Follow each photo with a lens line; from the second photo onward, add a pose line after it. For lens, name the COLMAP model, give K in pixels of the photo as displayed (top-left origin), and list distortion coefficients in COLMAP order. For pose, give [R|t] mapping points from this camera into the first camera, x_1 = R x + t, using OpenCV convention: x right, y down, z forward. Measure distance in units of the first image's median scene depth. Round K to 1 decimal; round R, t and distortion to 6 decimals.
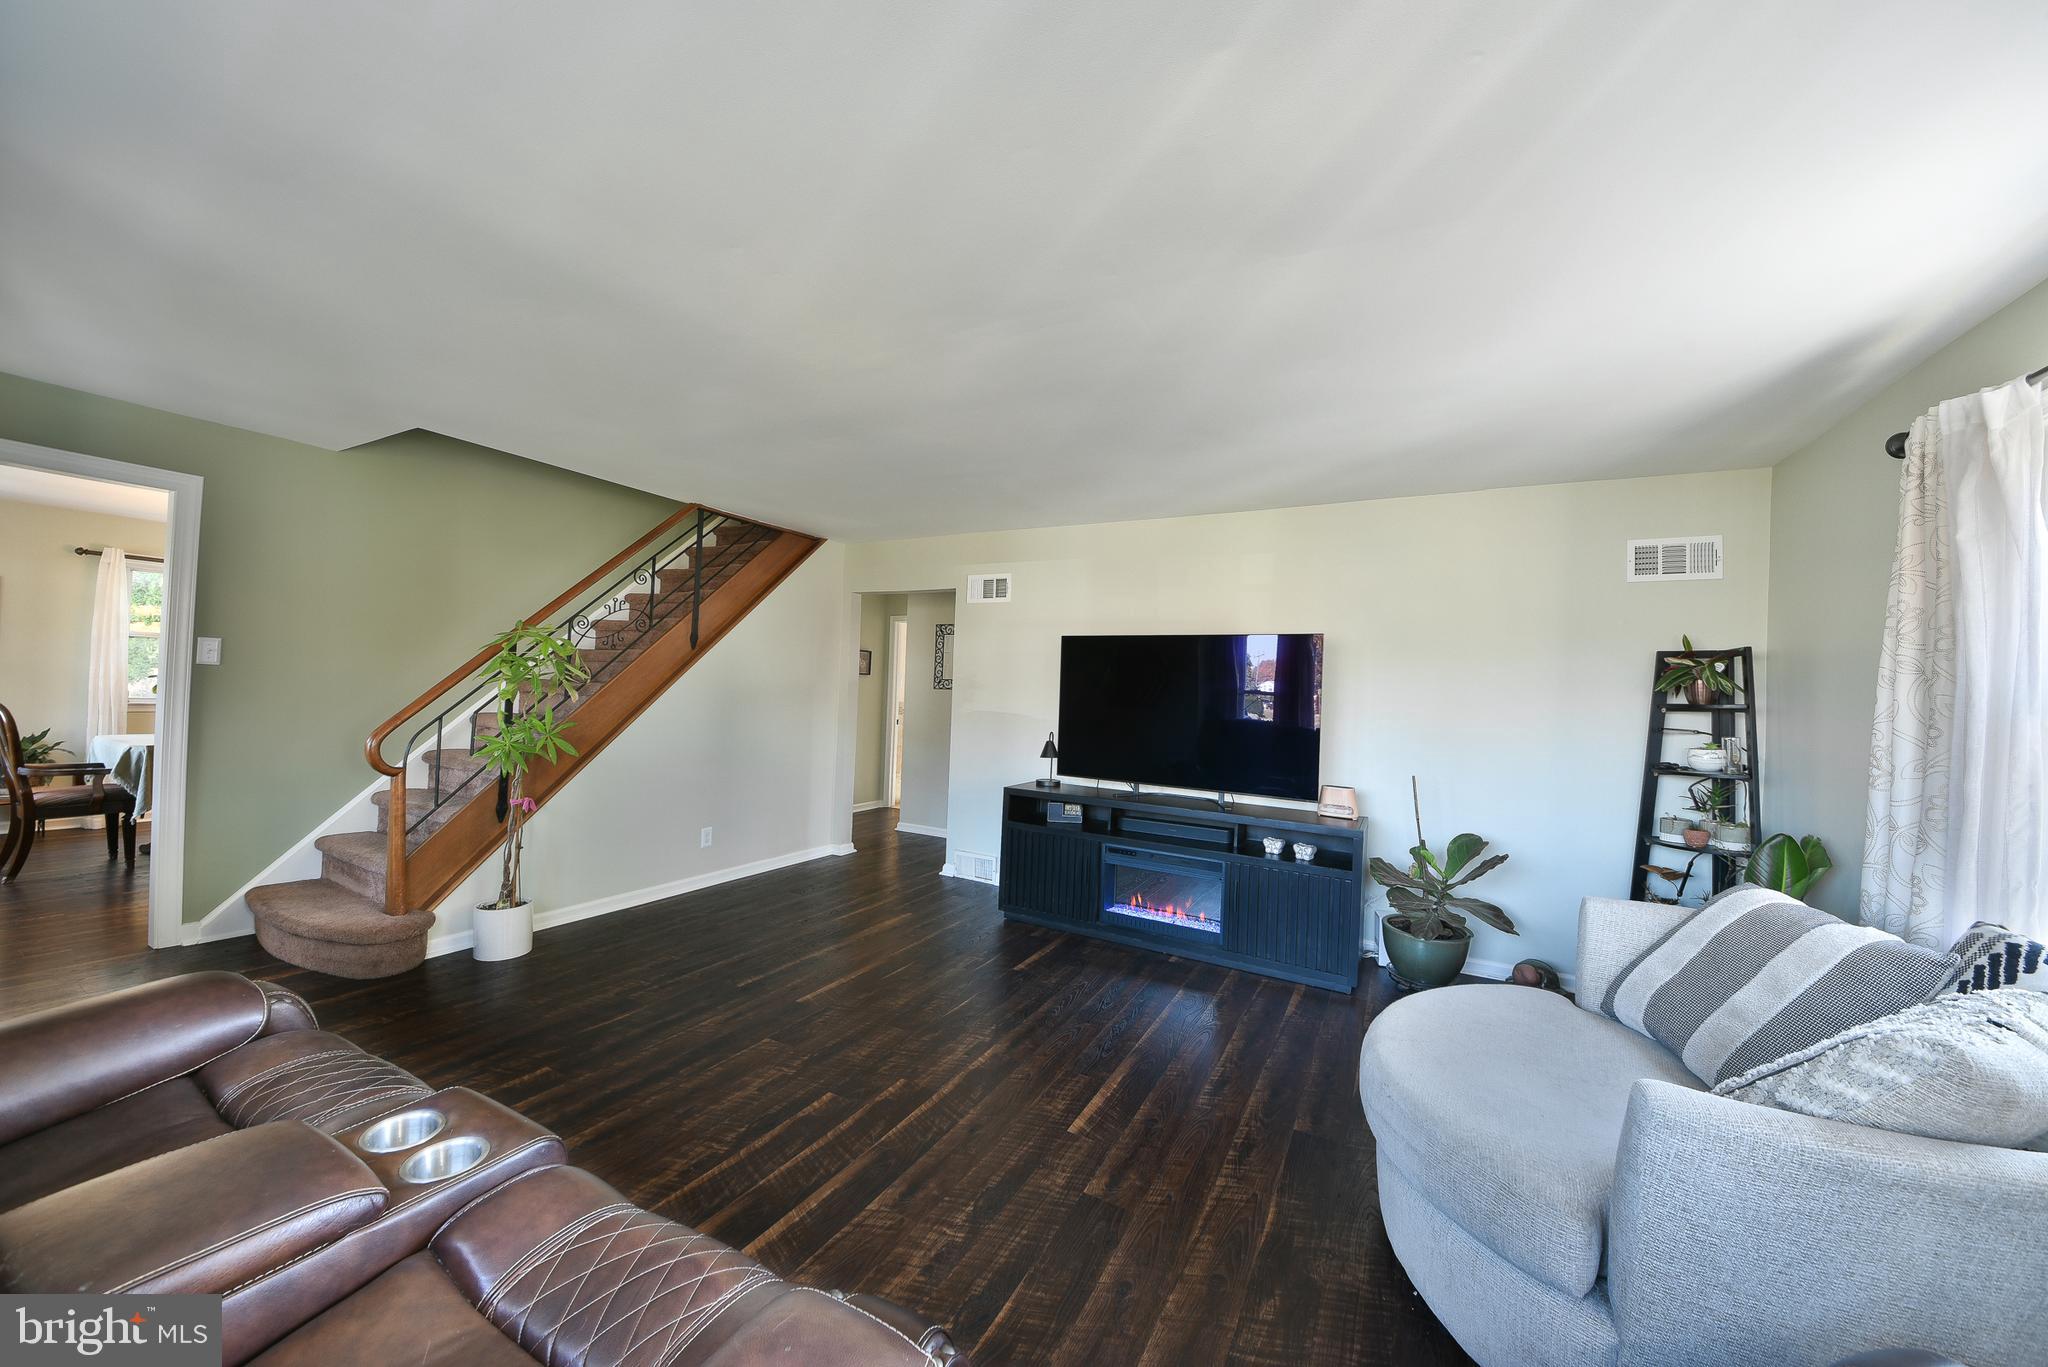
lens RADIAL K [[712.9, 0, 1024.0], [0, 712.9, 683.5], [0, 0, 1]] dist [-0.000088, -0.000012]
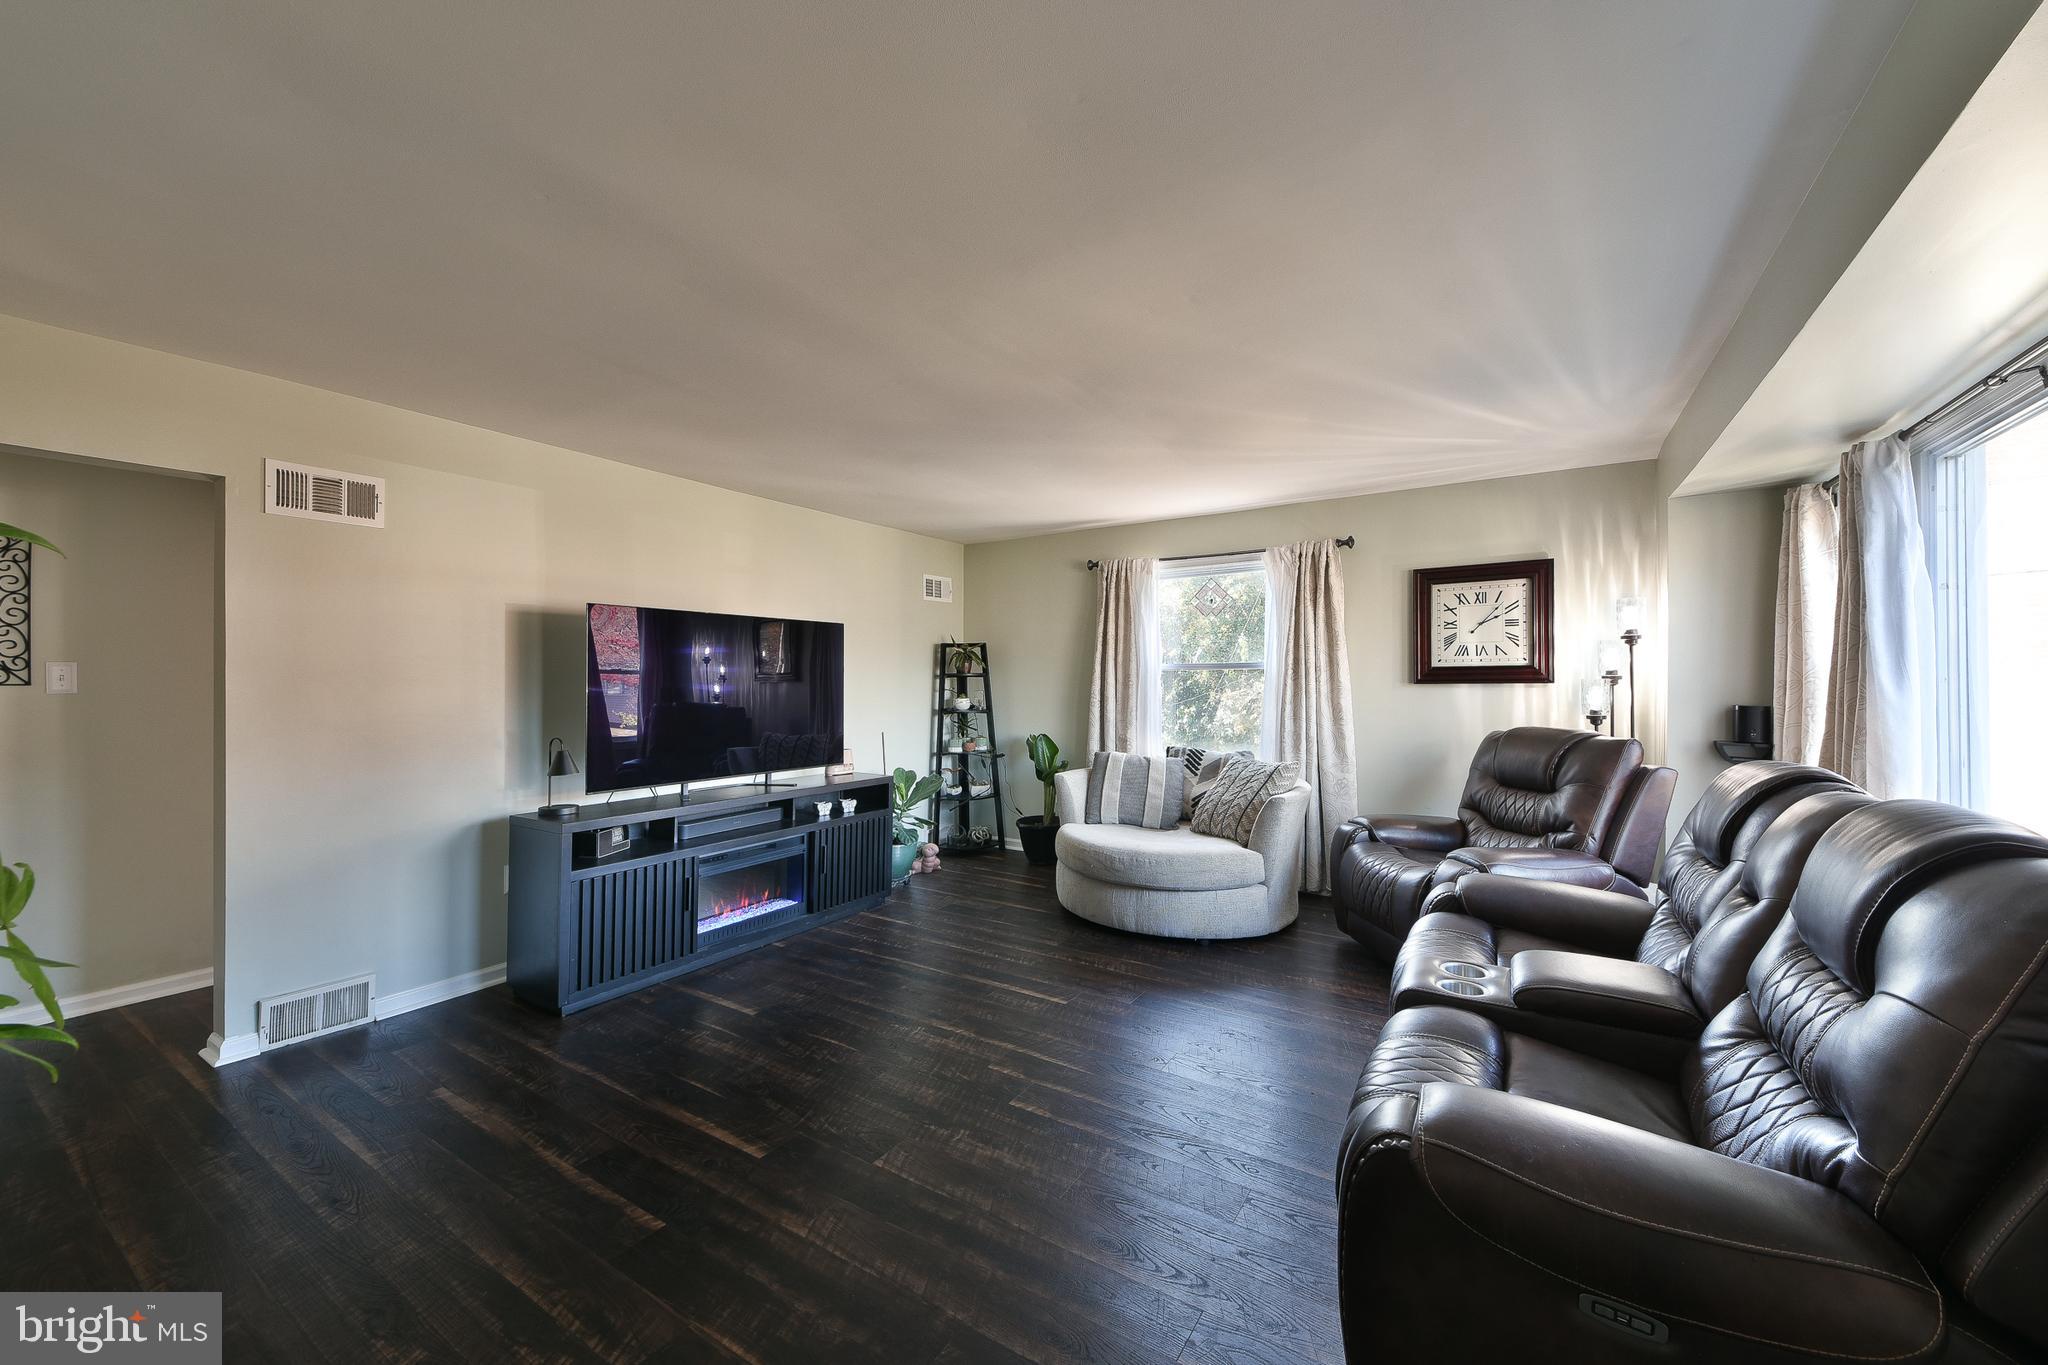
lens RADIAL K [[772.8, 0, 1029.6], [0, 772.8, 673.4], [0, 0, 1]] dist [-0.034074, -0.000008]
pose [[0.071113, -0.022232, 0.997221, -0.855816], [0.000066, 0.999752, 0.022283, -0.013008], [-0.997468, -0.001519, 0.071097, 0.608104]]
